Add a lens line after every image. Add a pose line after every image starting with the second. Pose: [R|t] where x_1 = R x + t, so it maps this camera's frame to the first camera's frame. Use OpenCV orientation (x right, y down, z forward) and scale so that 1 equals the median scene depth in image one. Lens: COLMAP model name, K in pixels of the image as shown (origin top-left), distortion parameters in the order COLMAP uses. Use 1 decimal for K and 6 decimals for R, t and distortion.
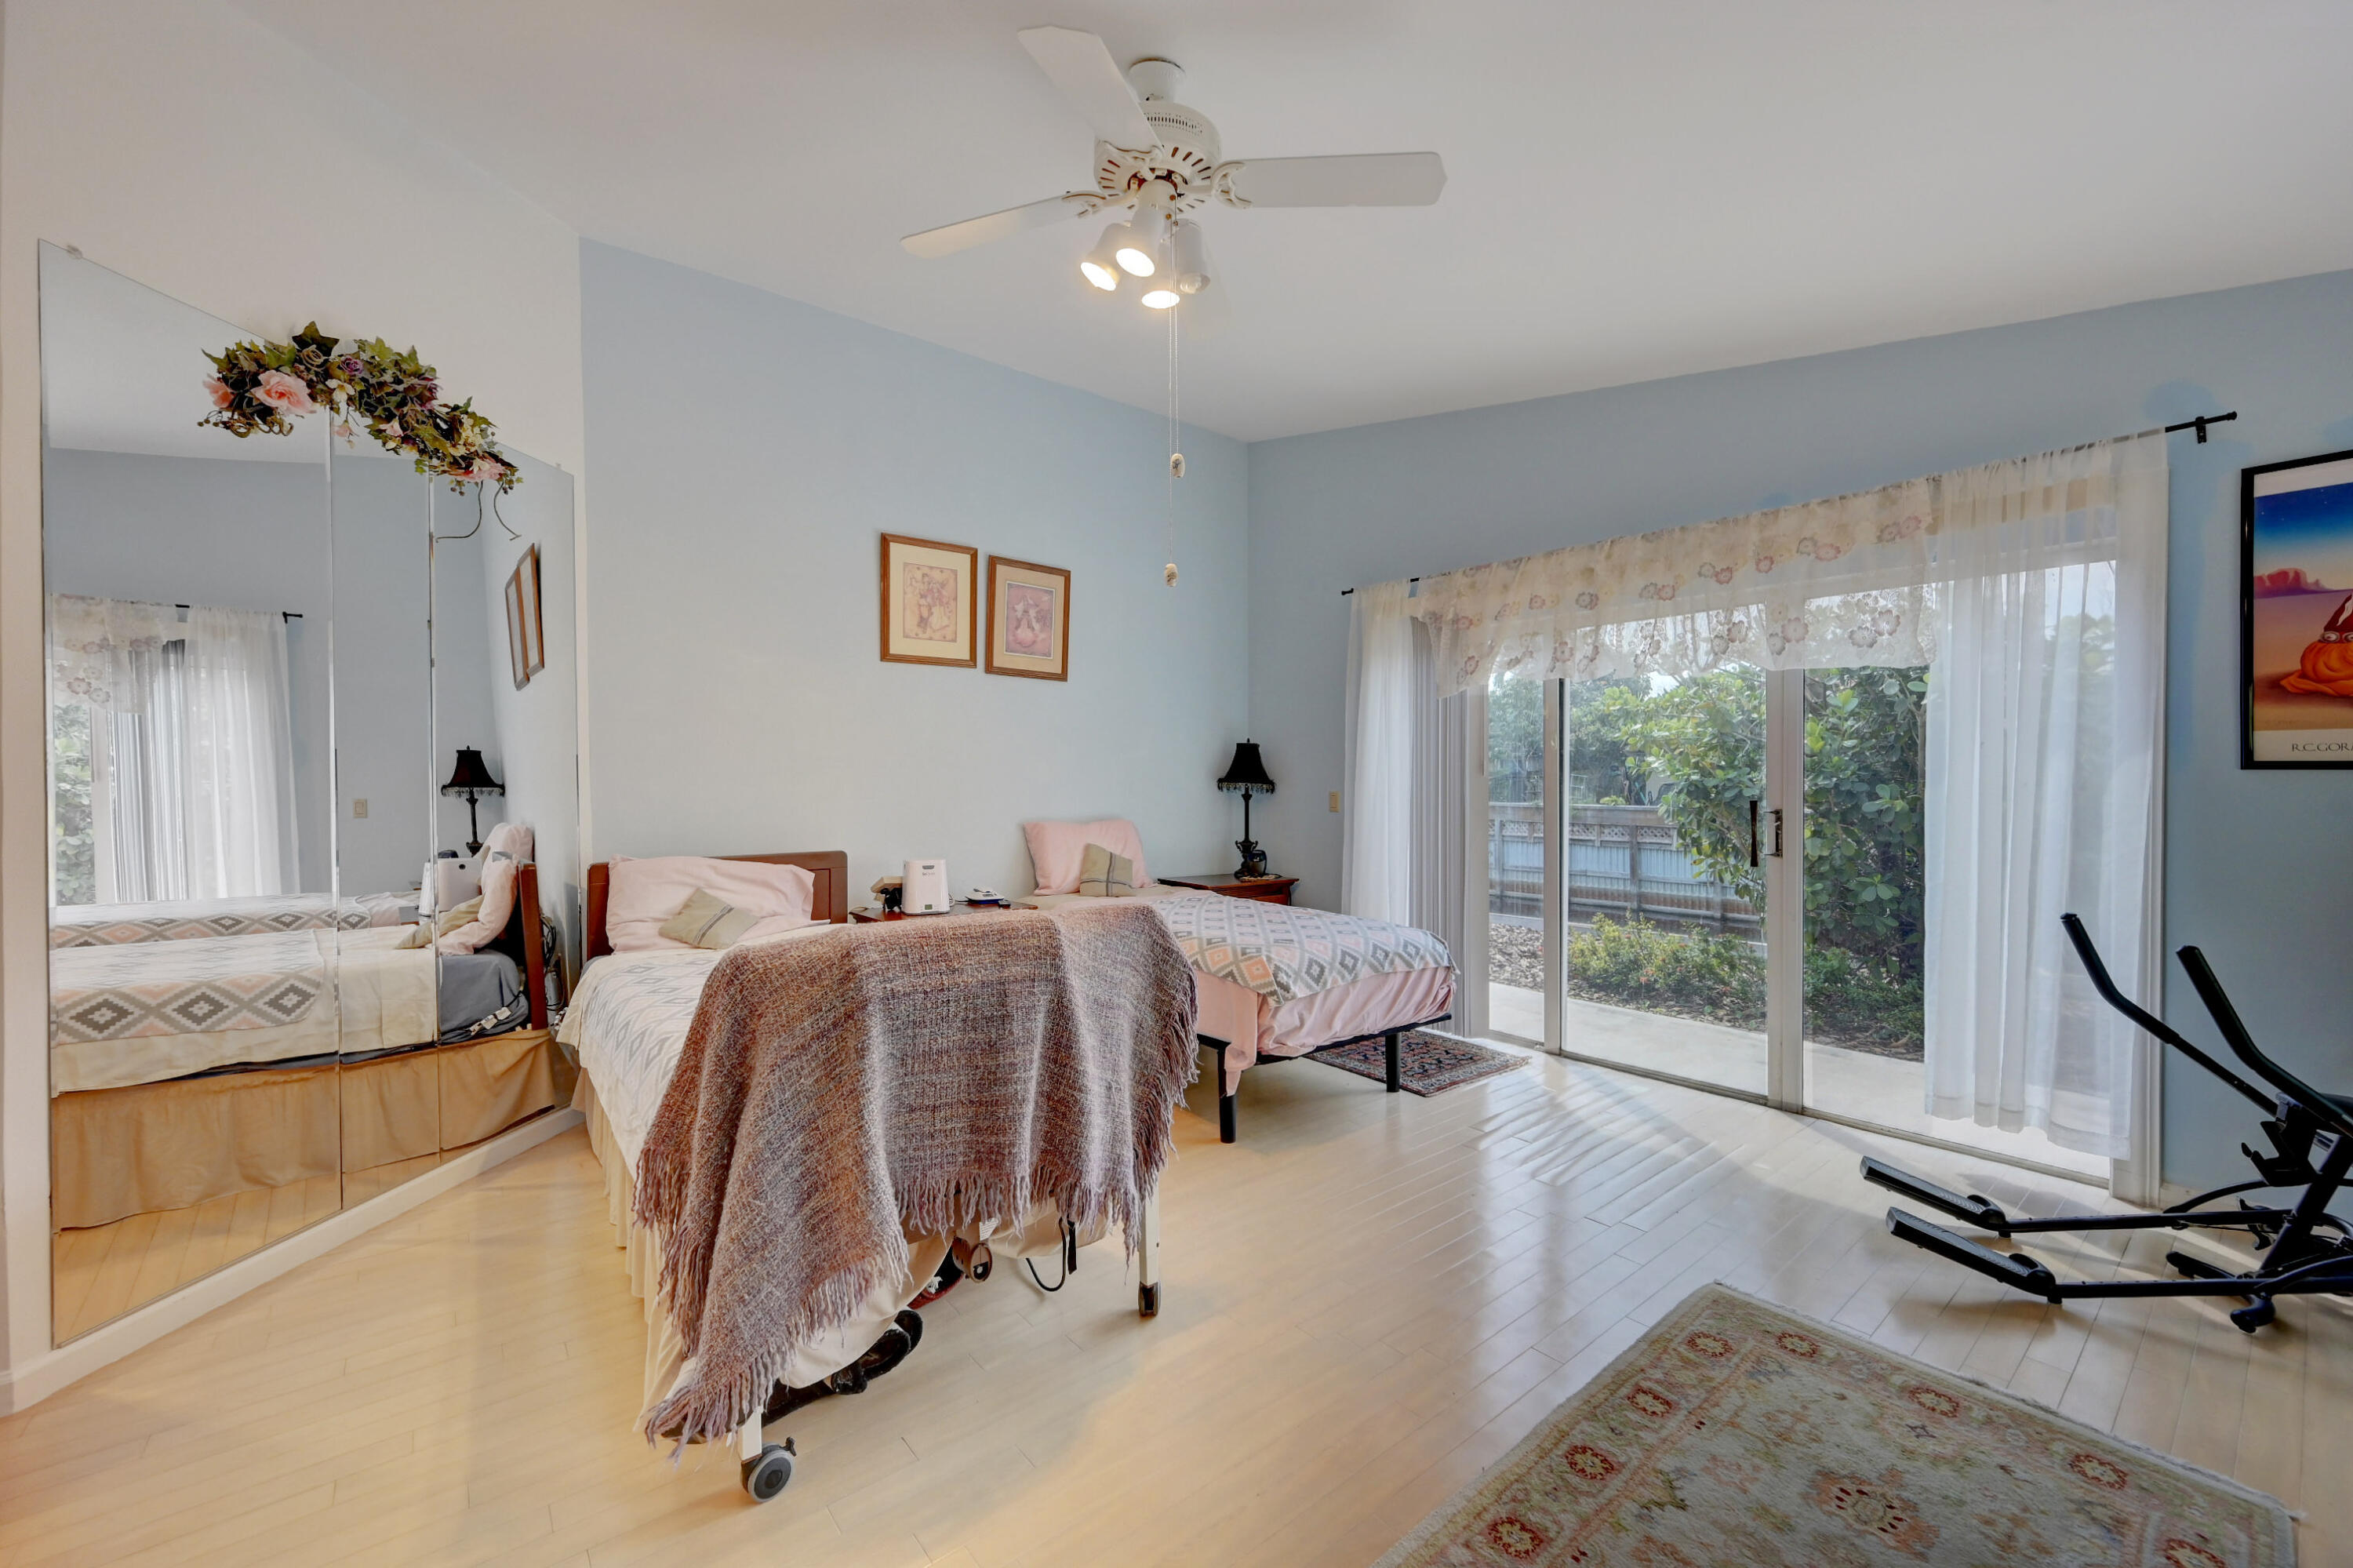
lens RADIAL K [[954.0, 0, 1176.6], [0, 954.0, 782.7], [0, 0, 1]] dist [0.001006, 0.000632]
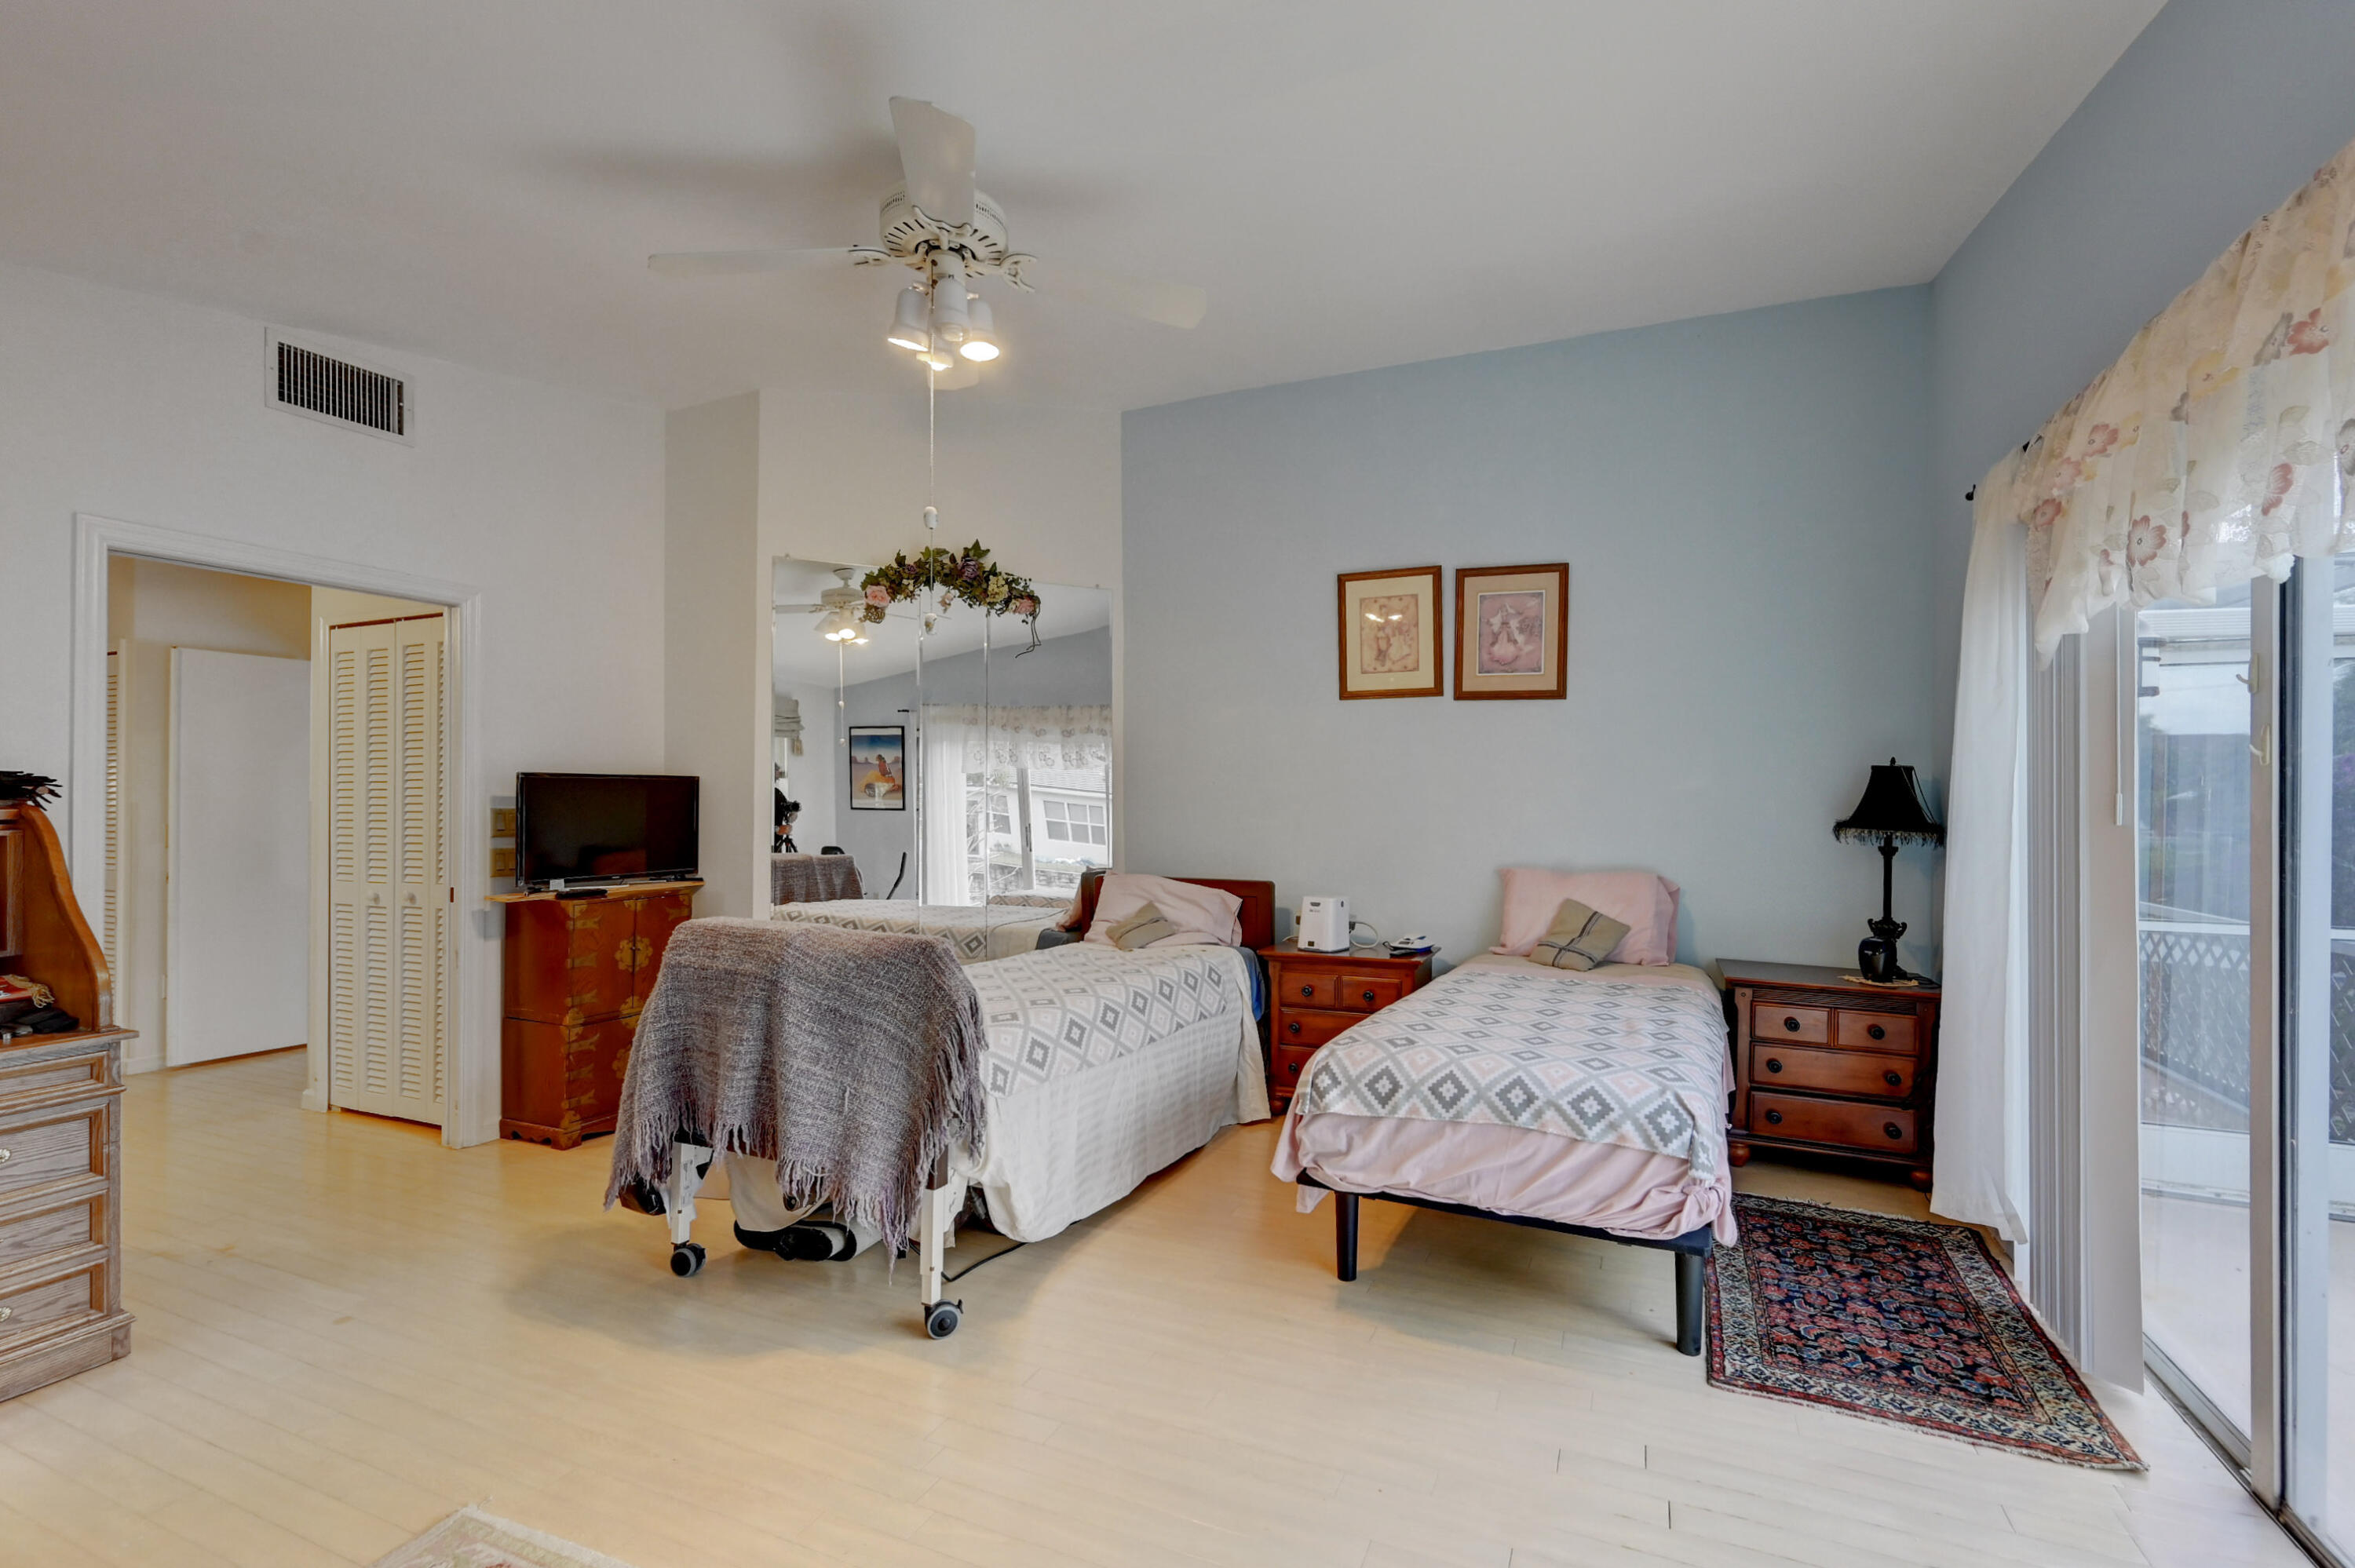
lens RADIAL K [[954.7, 0, 1198.9], [0, 954.7, 800.4], [0, 0, 1]] dist [0.001006, 0.000632]
pose [[0.486496, -0.001763, -0.873681, 0.497890], [-0.012799, 0.999876, -0.009144, -0.008251], [0.873589, 0.015631, 0.486413, 0.365986]]
